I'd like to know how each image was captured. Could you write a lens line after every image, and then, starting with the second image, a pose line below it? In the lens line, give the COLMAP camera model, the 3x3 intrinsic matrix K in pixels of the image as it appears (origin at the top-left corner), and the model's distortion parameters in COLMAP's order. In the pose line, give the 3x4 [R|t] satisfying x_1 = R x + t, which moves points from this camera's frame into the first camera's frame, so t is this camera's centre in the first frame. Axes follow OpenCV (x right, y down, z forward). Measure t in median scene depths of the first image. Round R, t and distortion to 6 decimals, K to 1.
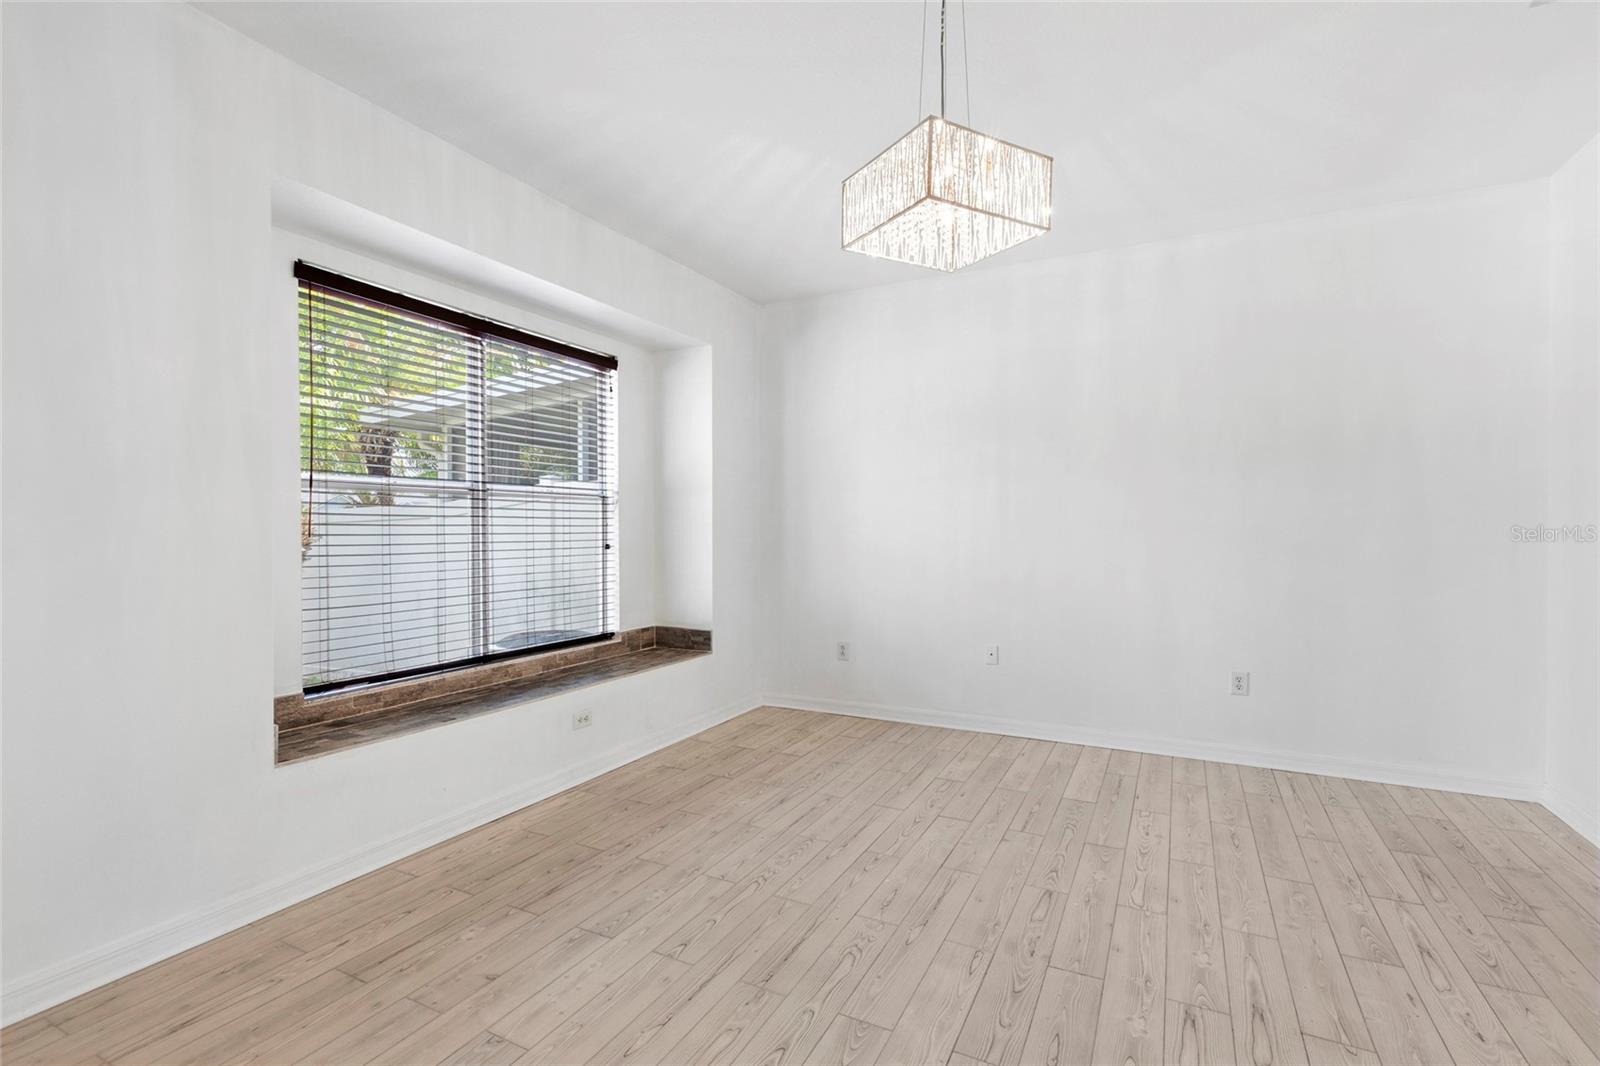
lens RADIAL K [[721.2, 0, 811.7], [0, 721.2, 530.6], [0, 0, 1]] dist [0.005040, -0.001659]
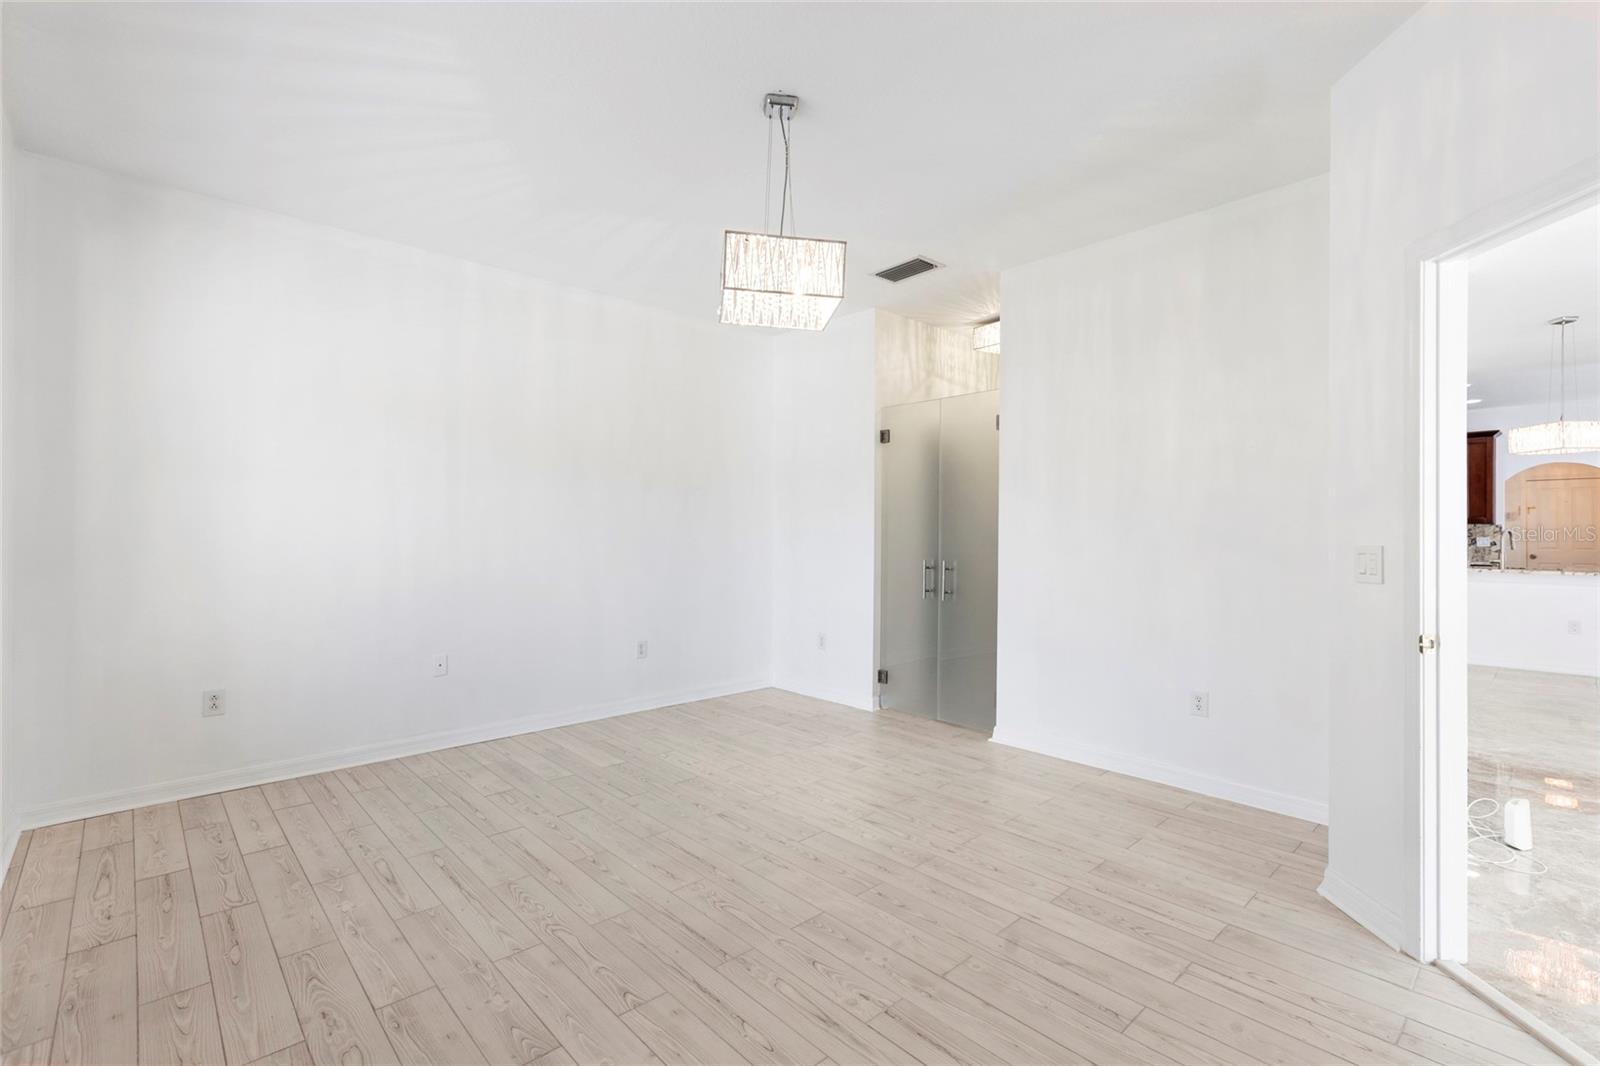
lens RADIAL K [[721.2, 0, 805.4], [0, 721.2, 522.6], [0, 0, 1]] dist [0.005040, -0.001659]
pose [[0.343816, 0.013543, 0.938940, -0.708759], [-0.002094, 0.999905, -0.013655, -0.001695], [-0.939035, 0.002729, 0.343811, 0.354236]]
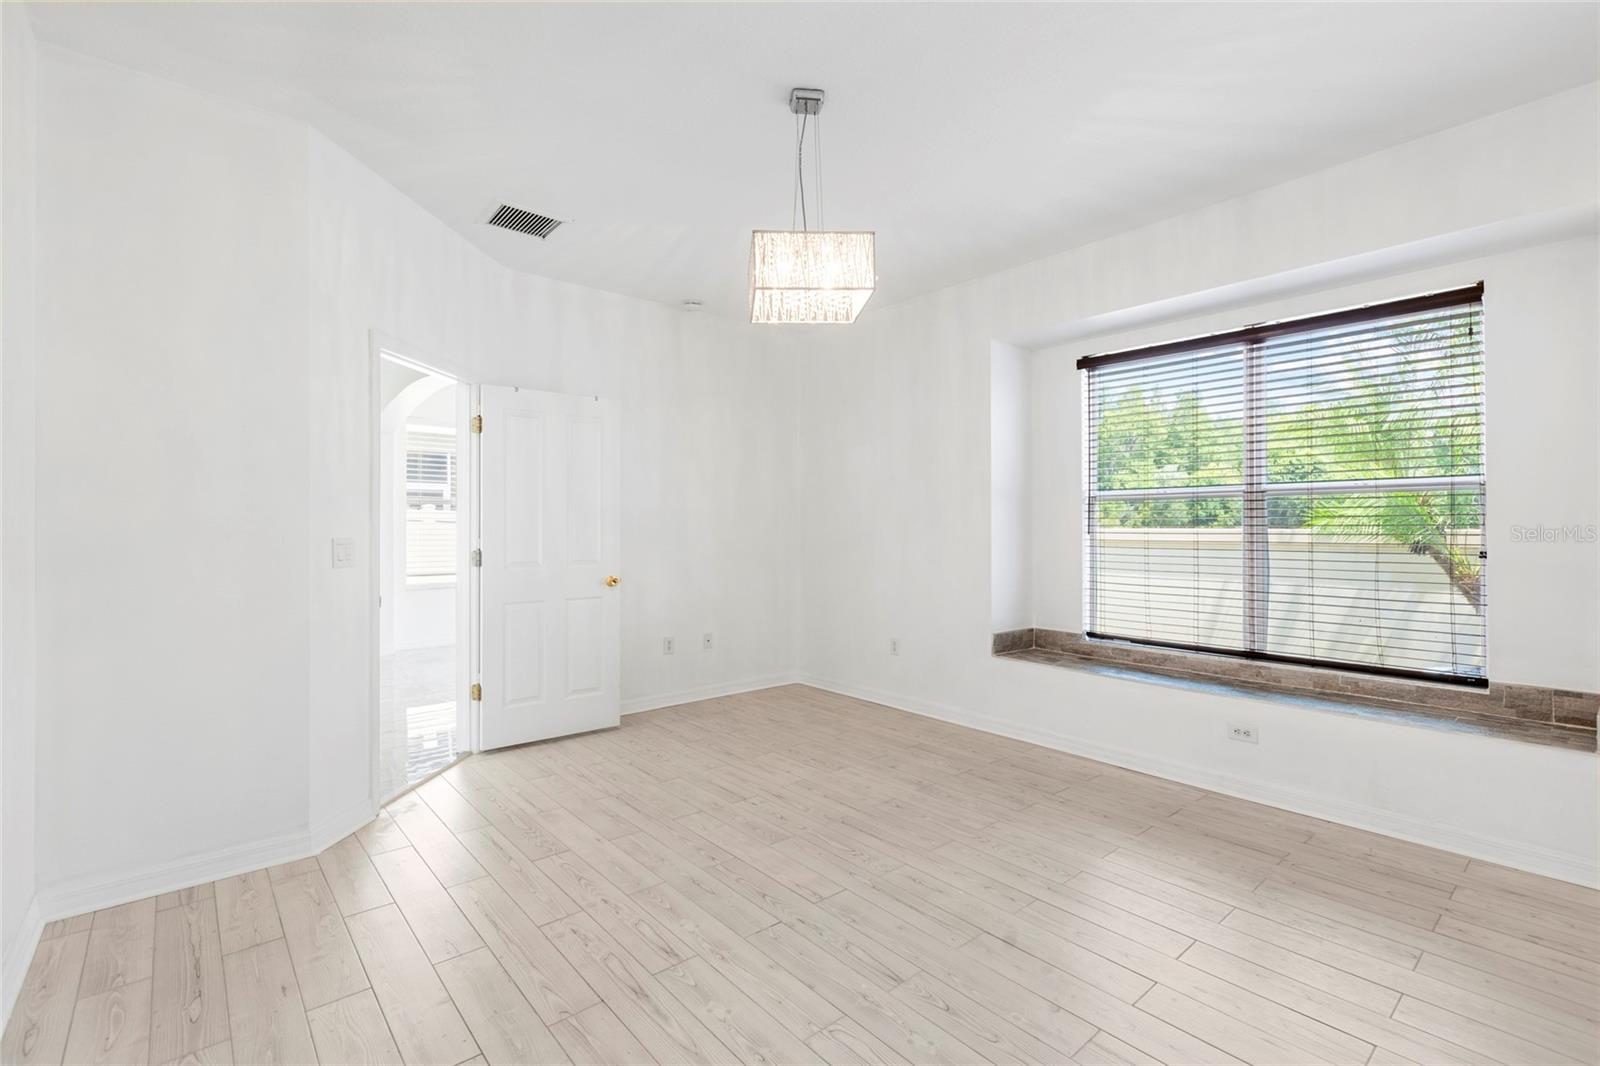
lens RADIAL K [[721.2, 0, 801.8], [0, 721.2, 521.3], [0, 0, 1]] dist [0.005040, -0.001659]
pose [[-0.382336, -0.007099, -0.923996, 0.955282], [-0.002168, 0.999975, -0.006786, -0.005564], [0.924021, -0.000591, -0.382341, 1.030874]]
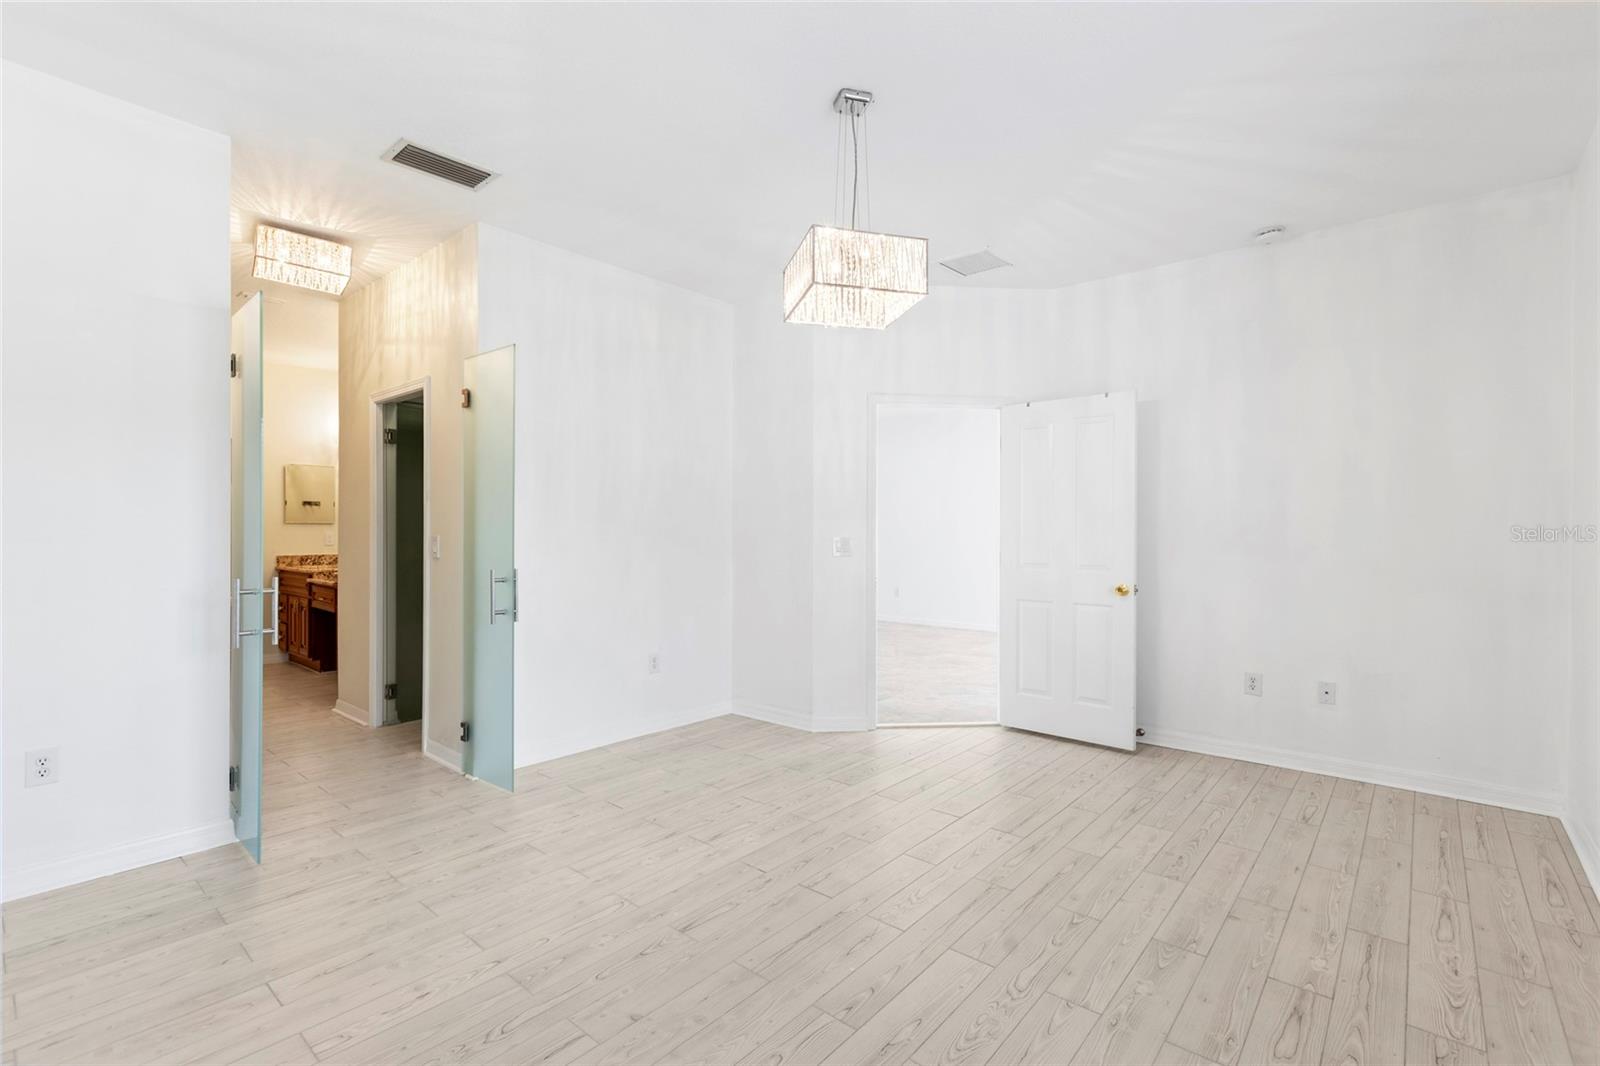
lens RADIAL K [[721.2, 0, 807.3], [0, 721.2, 538.1], [0, 0, 1]] dist [0.005040, -0.001659]
pose [[-0.972347, -0.003591, 0.233515, -0.030414], [-0.000684, 0.999921, 0.012525, -0.007014], [-0.233541, 0.012019, -0.972273, 1.576054]]
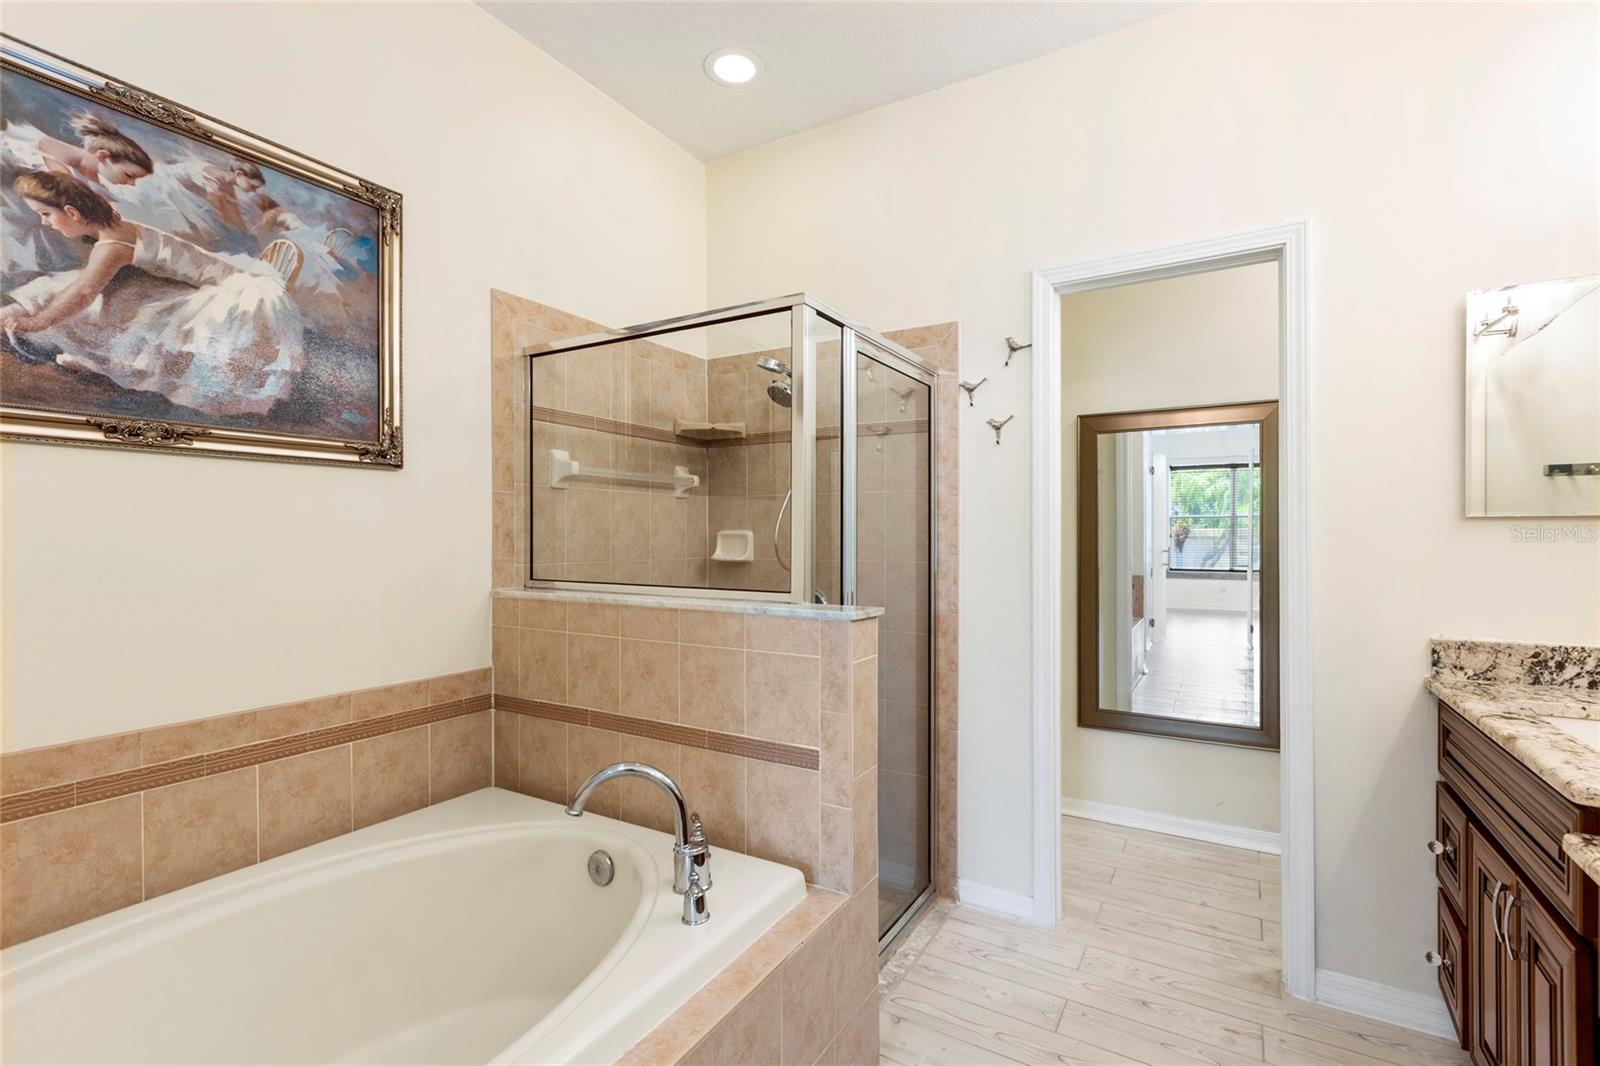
lens RADIAL K [[721.2, 0, 808.3], [0, 721.2, 537.8], [0, 0, 1]] dist [0.005040, -0.001659]
pose [[0.071423, -0.002517, 0.997443, 1.516118], [0.005658, 0.999982, 0.002118, -0.013632], [-0.997430, 0.005493, 0.071436, 0.199553]]
